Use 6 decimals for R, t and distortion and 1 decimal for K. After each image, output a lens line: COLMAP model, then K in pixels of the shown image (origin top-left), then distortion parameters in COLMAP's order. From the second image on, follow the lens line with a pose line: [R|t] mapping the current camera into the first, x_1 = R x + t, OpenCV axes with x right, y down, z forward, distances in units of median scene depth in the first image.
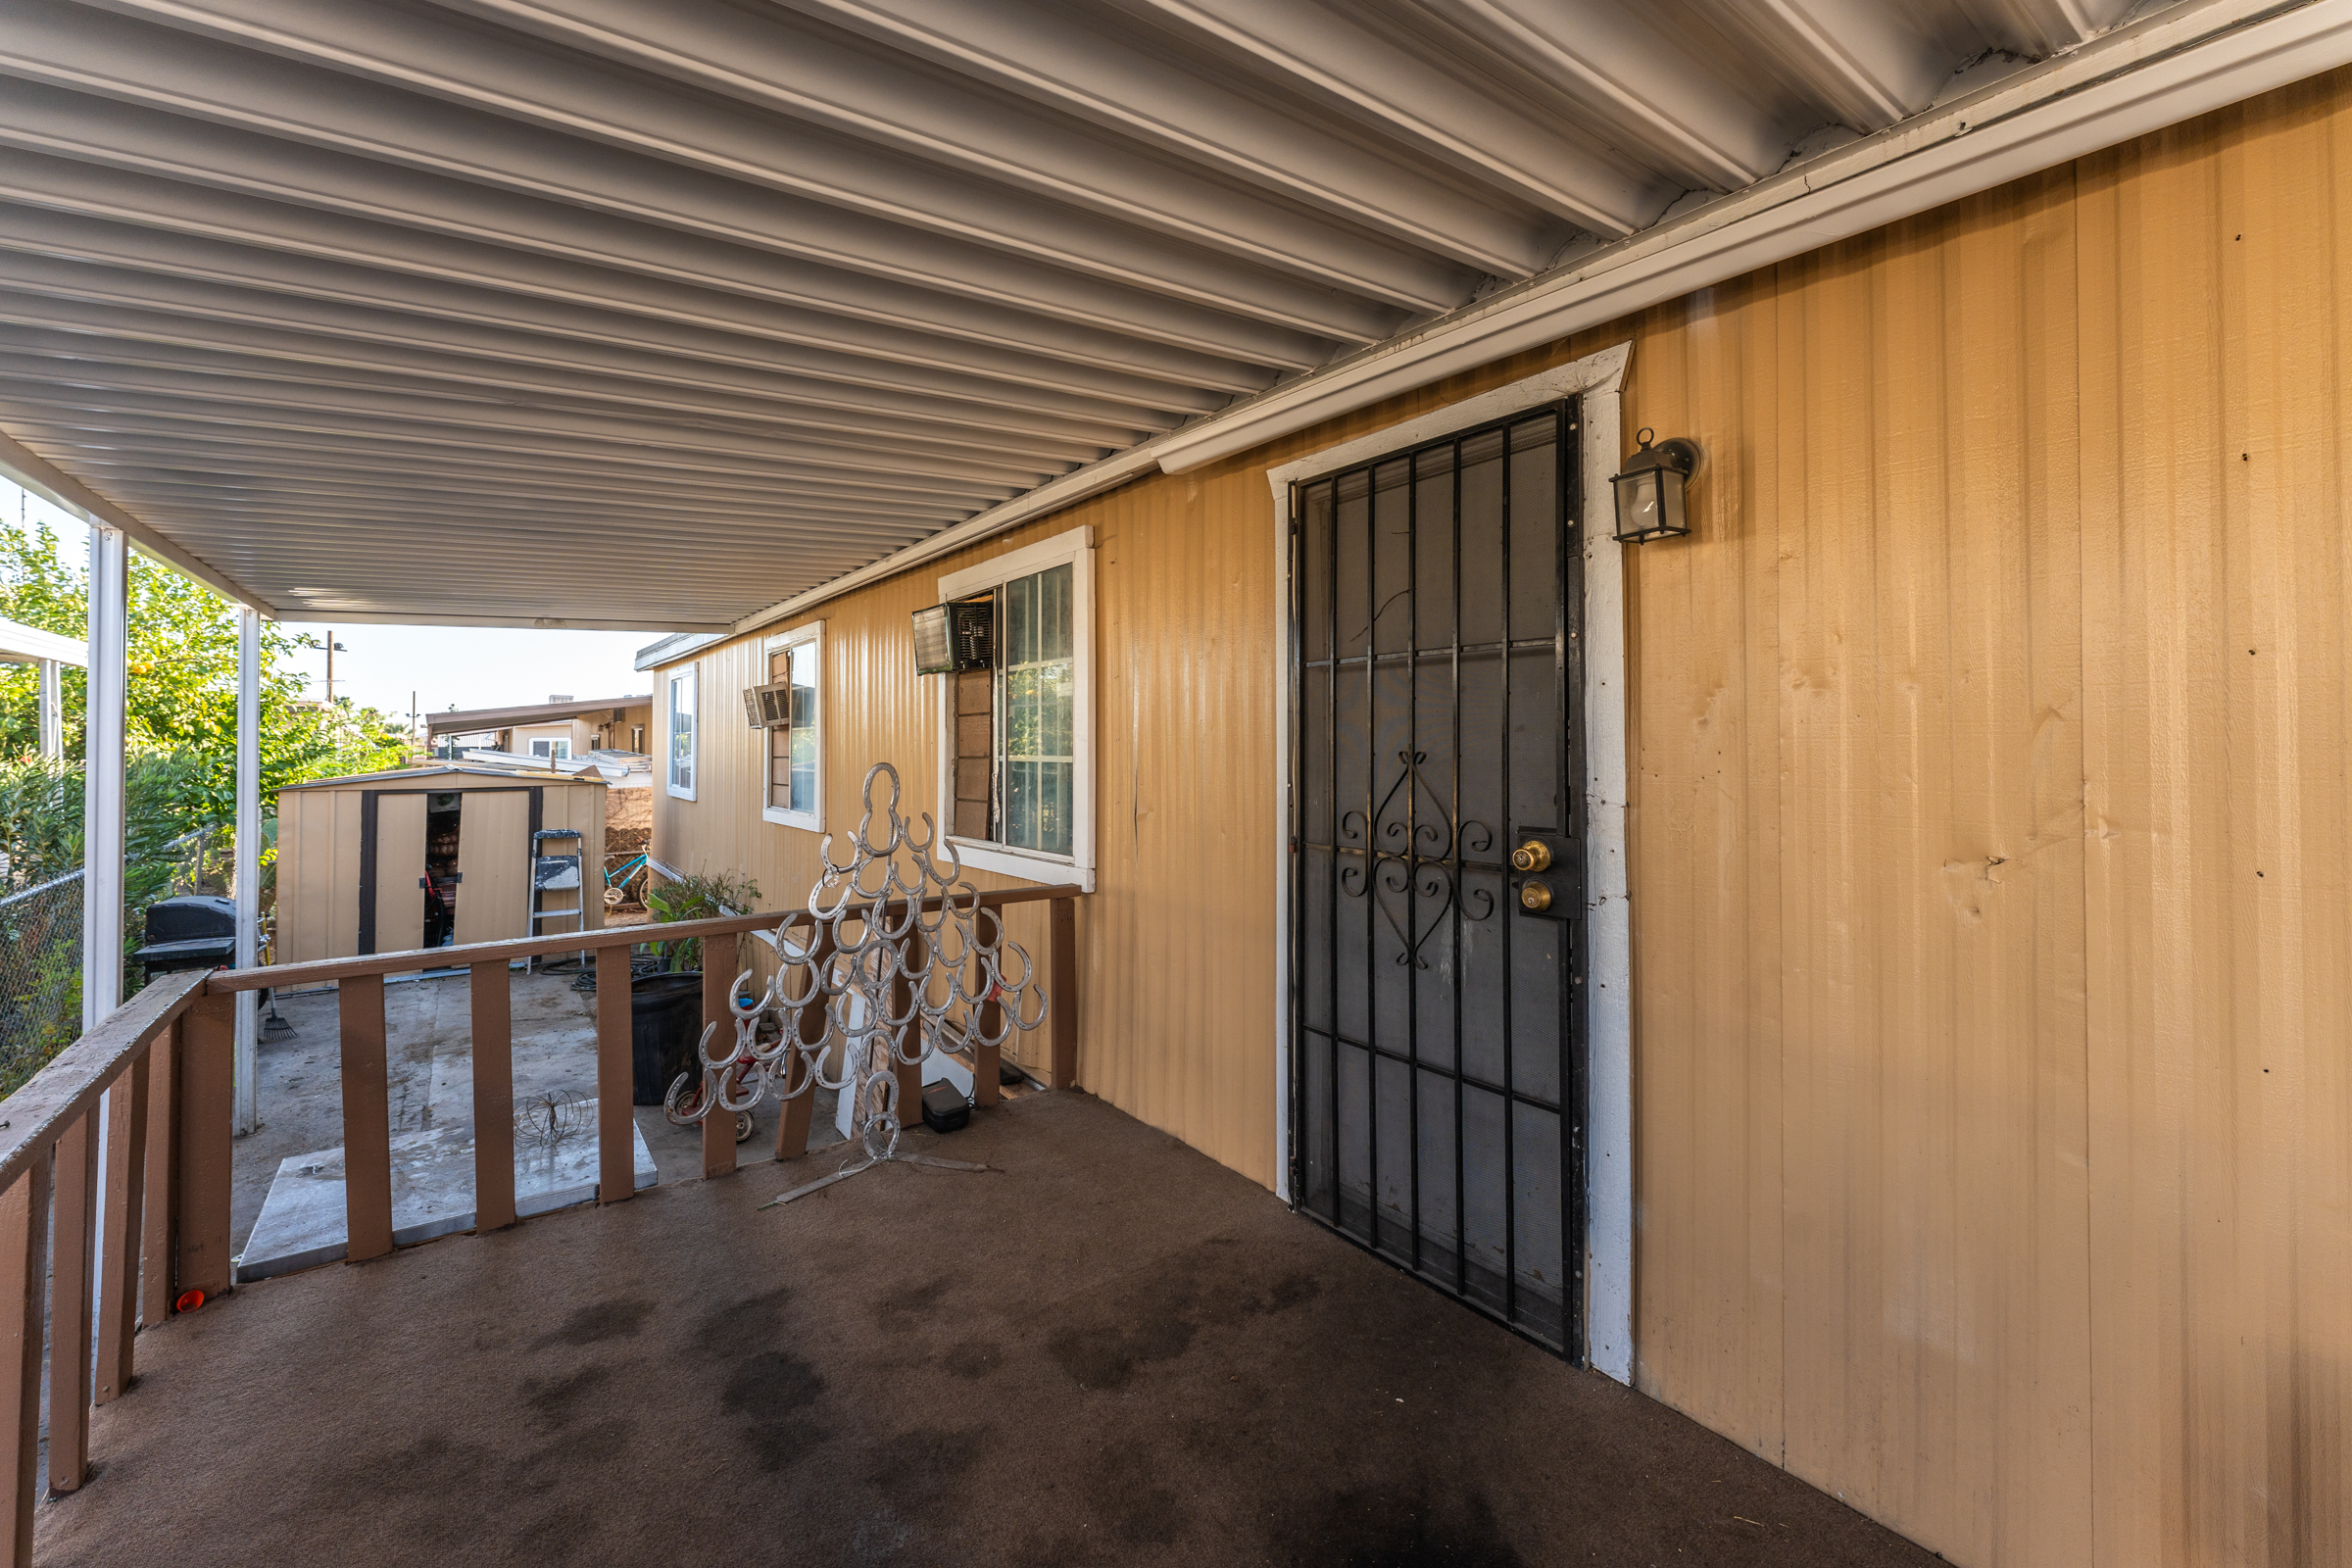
lens RADIAL K [[964.8, 0, 1176.0], [0, 964.8, 725.1], [0, 0, 1]] dist [0.001766, 0.000391]
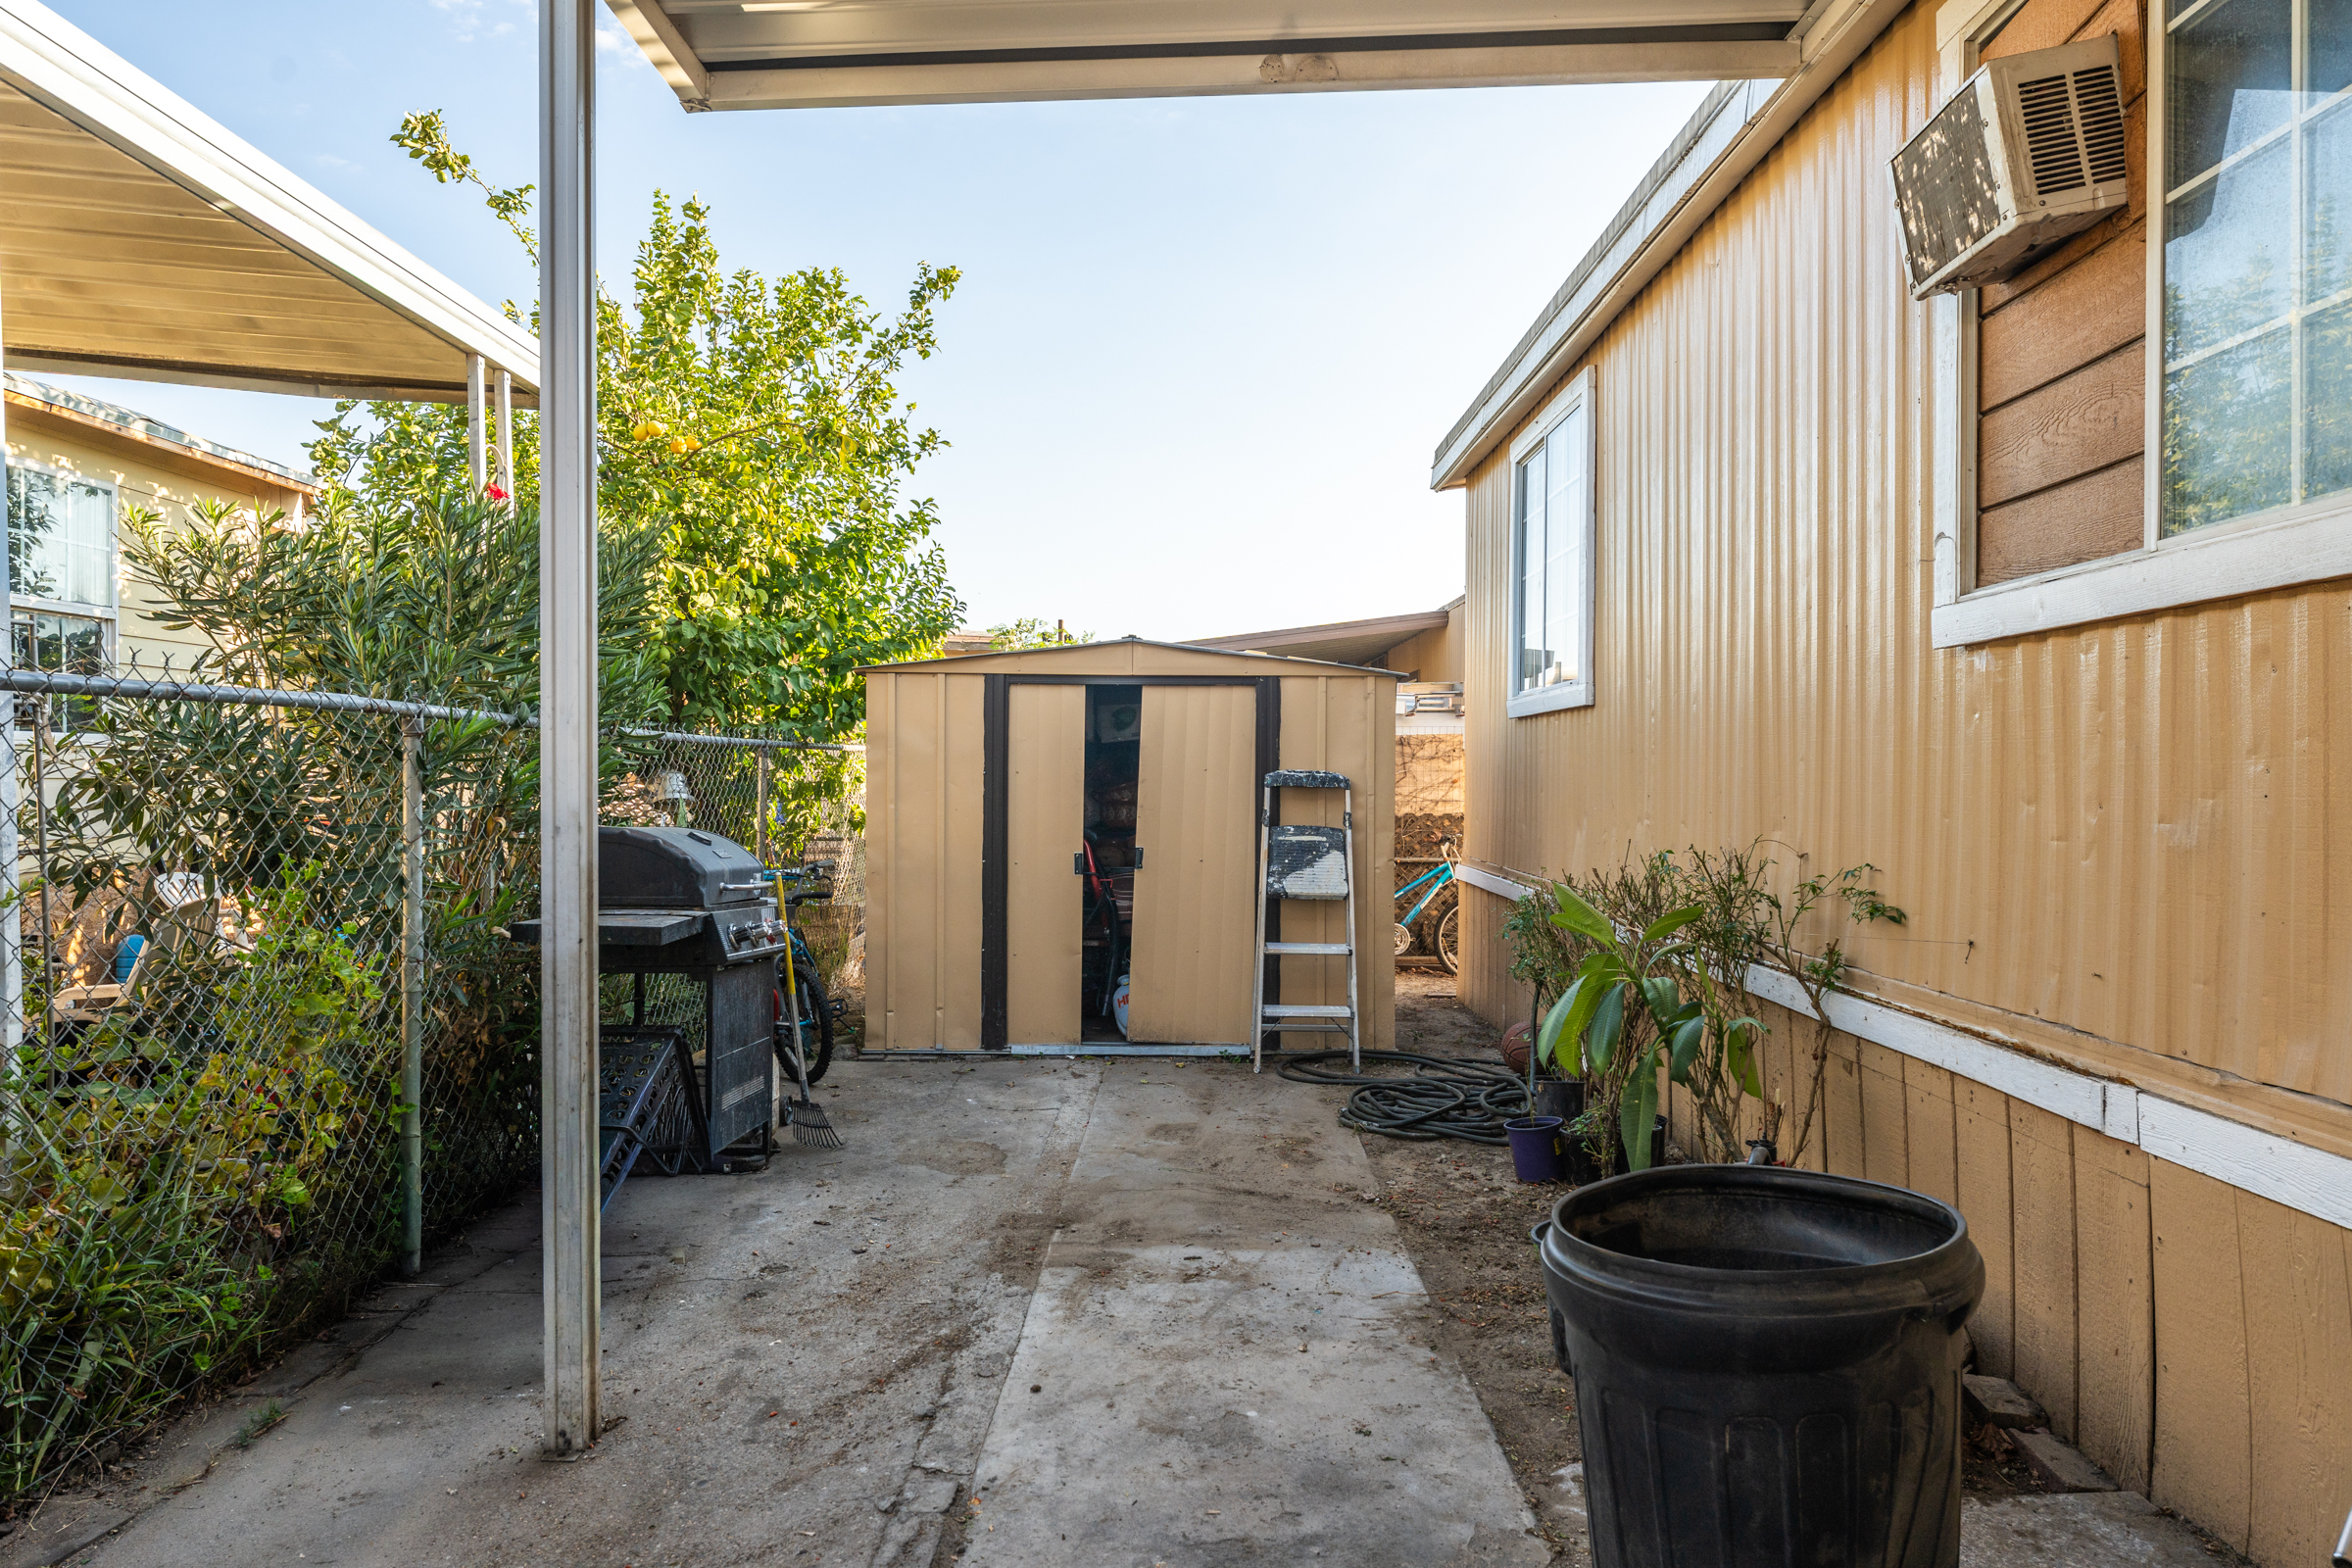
lens RADIAL K [[1417.5, 0, 1173.4], [0, 1417.5, 783.7], [0, 0, 1]] dist [0.000561, 0.000027]
pose [[0.794816, 0.006086, -0.606820, -0.297811], [0.005393, 0.999839, 0.017090, 0.110033], [0.606826, -0.016856, 0.794656, 0.448955]]
